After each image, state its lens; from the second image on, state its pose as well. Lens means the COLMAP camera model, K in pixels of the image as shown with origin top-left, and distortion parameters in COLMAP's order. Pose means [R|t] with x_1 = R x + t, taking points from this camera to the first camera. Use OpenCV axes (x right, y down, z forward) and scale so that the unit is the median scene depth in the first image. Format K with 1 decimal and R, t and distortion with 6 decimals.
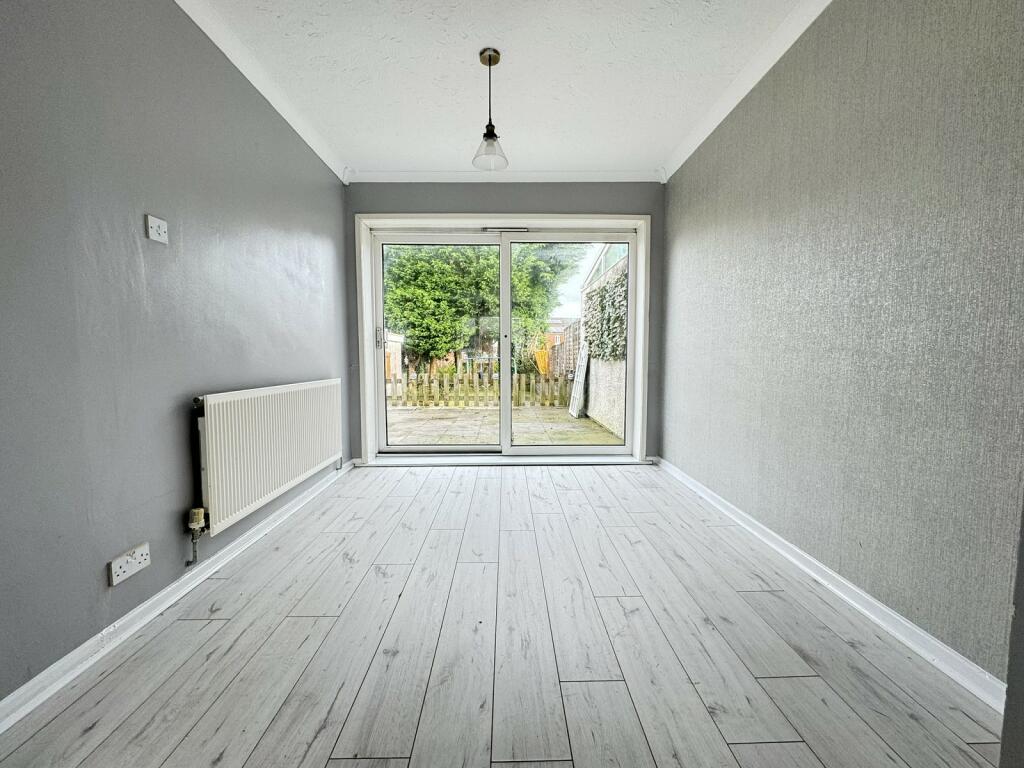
lens RADIAL K [[405.5, 0, 512.0], [0, 405.5, 384.0], [0, 0, 1]] dist [-0.000488, 0.000293]
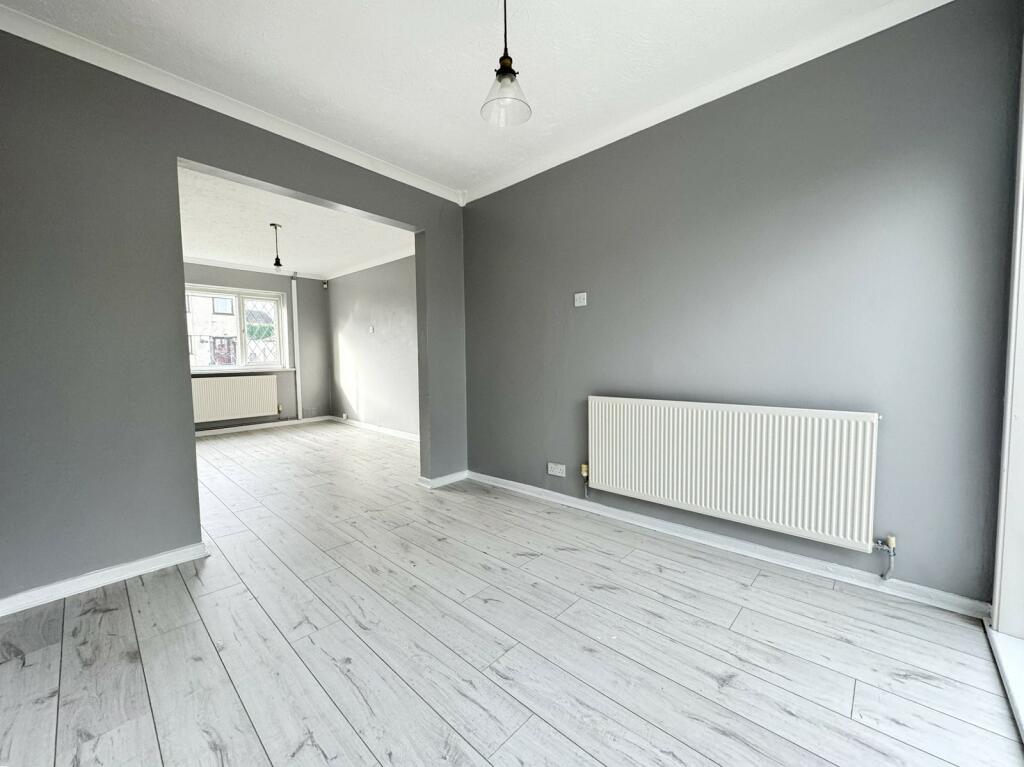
lens RADIAL K [[405.5, 0, 512.0], [0, 405.5, 383.5], [0, 0, 1]] dist [-0.000488, 0.000293]
pose [[-0.694356, 0.056752, -0.717390, 0.581299], [-0.032567, 0.993386, 0.110108, -0.184894], [0.718894, 0.099817, -0.687916, 1.883488]]
